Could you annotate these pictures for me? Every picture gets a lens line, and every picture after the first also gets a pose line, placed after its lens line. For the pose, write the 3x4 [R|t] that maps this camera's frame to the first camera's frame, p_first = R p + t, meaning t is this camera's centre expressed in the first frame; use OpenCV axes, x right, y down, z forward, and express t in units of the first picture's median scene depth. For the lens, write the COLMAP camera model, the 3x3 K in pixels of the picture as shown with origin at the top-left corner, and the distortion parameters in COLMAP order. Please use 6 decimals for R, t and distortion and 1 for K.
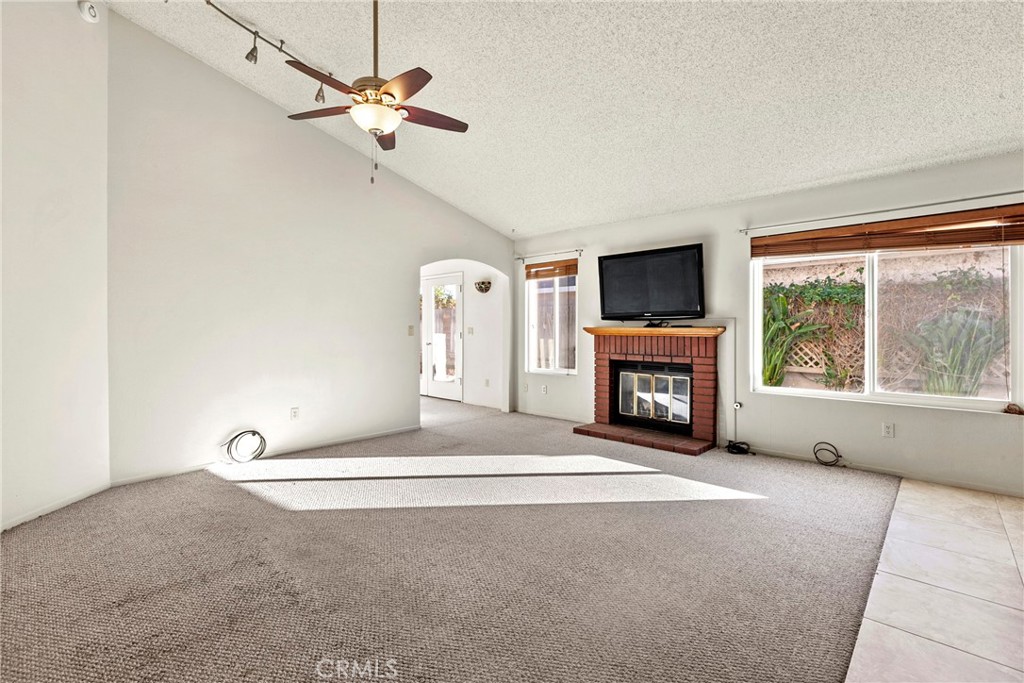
lens RADIAL K [[458.7, 0, 512.9], [0, 458.7, 332.8], [0, 0, 1]] dist [0.000440, 0.000179]
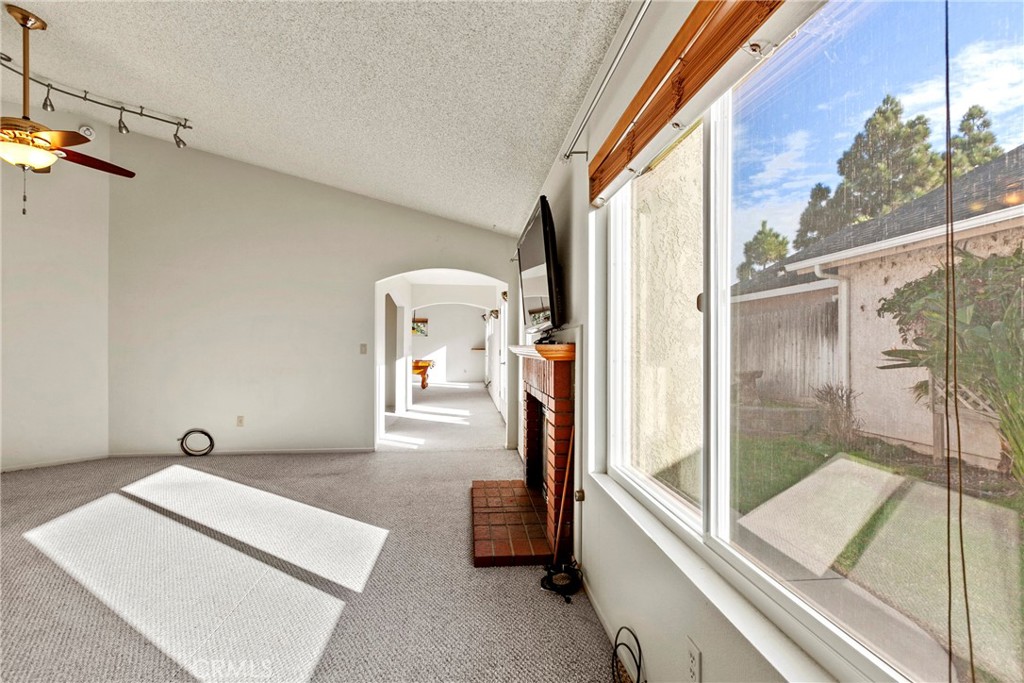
lens RADIAL K [[459.7, 0, 511.6], [0, 459.7, 344.8], [0, 0, 1]] dist [0.001382, -0.000075]
pose [[0.754555, -0.004014, -0.656225, 0.681269], [-0.004108, 0.999933, -0.010840, -0.004091], [0.656224, 0.010876, 0.754488, 0.494983]]
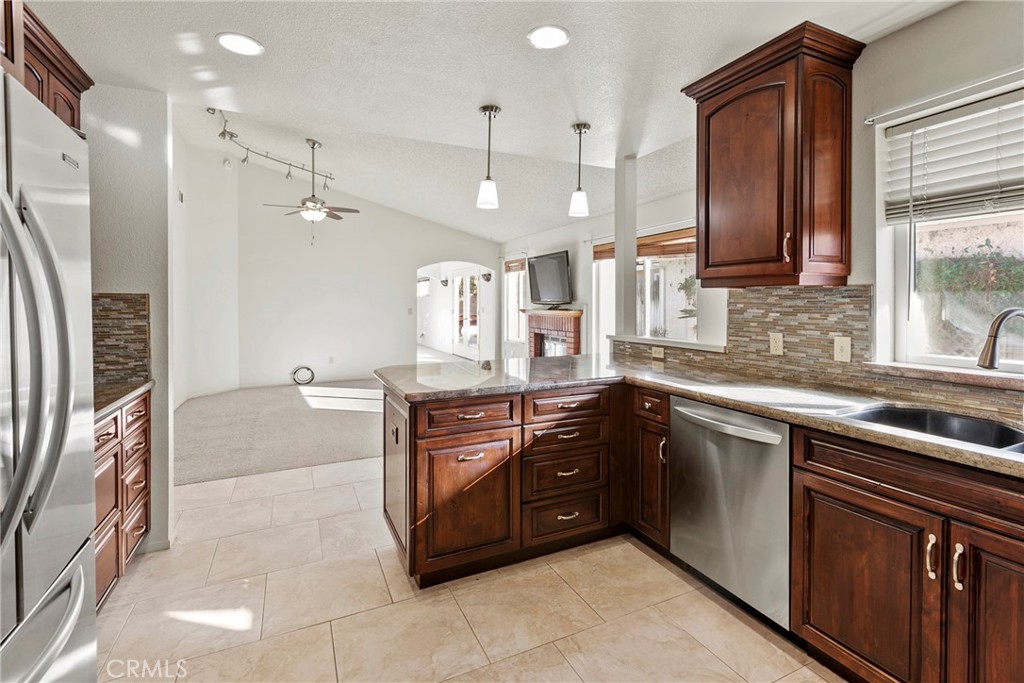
lens RADIAL K [[471.6, 0, 517.5], [0, 471.6, 303.1], [0, 0, 1]] dist [-0.000669, -0.000362]
pose [[0.932318, -0.004100, -0.361616, 0.714543], [0.002848, 0.999988, -0.003993, -0.026358], [0.361628, 0.002693, 0.932319, -0.356398]]
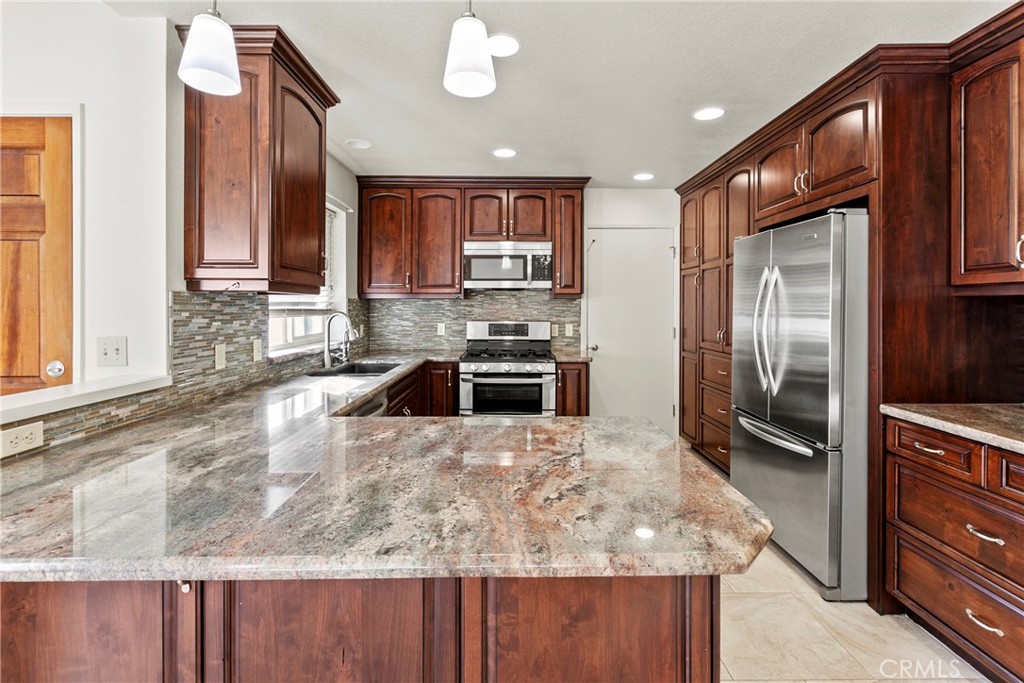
lens RADIAL K [[471.6, 0, 517.5], [0, 471.6, 303.1], [0, 0, 1]] dist [-0.000669, -0.000362]
pose [[-0.698591, 0.000685, 0.715521, 0.302356], [-0.000329, 0.999999, -0.001278, -0.033485], [-0.715521, -0.001128, -0.698590, 0.286325]]
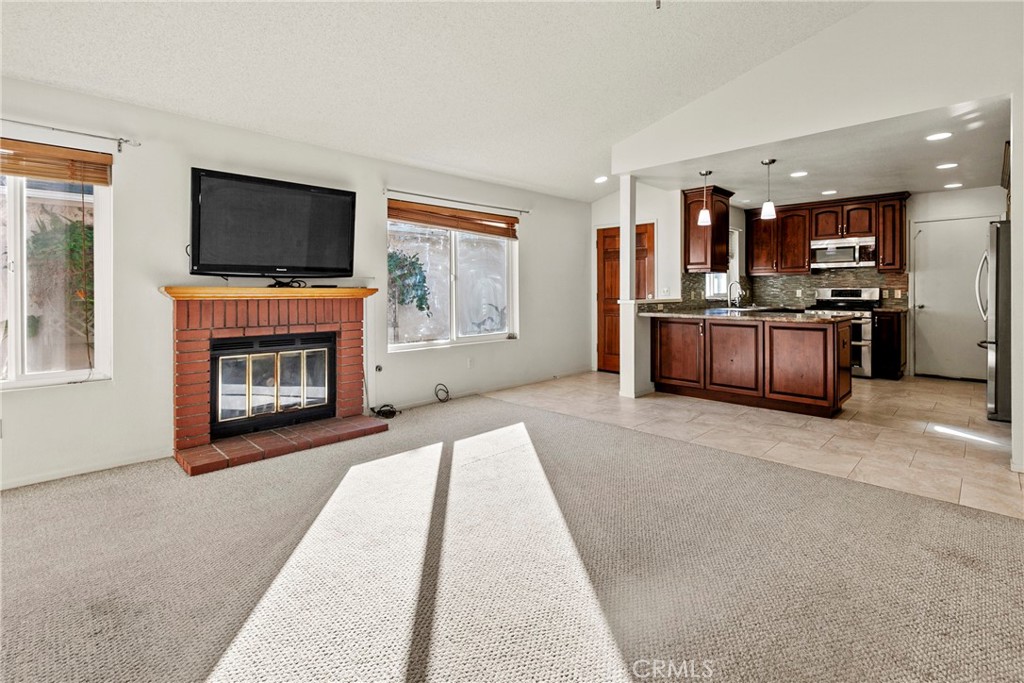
lens RADIAL K [[476.2, 0, 514.3], [0, 476.2, 294.5], [0, 0, 1]] dist [-0.000842, -0.000214]
pose [[0.025268, -0.010922, 0.999621, -0.444226], [0.008356, 0.999908, 0.010714, -0.005575], [-0.999646, 0.008082, 0.025357, 0.608062]]
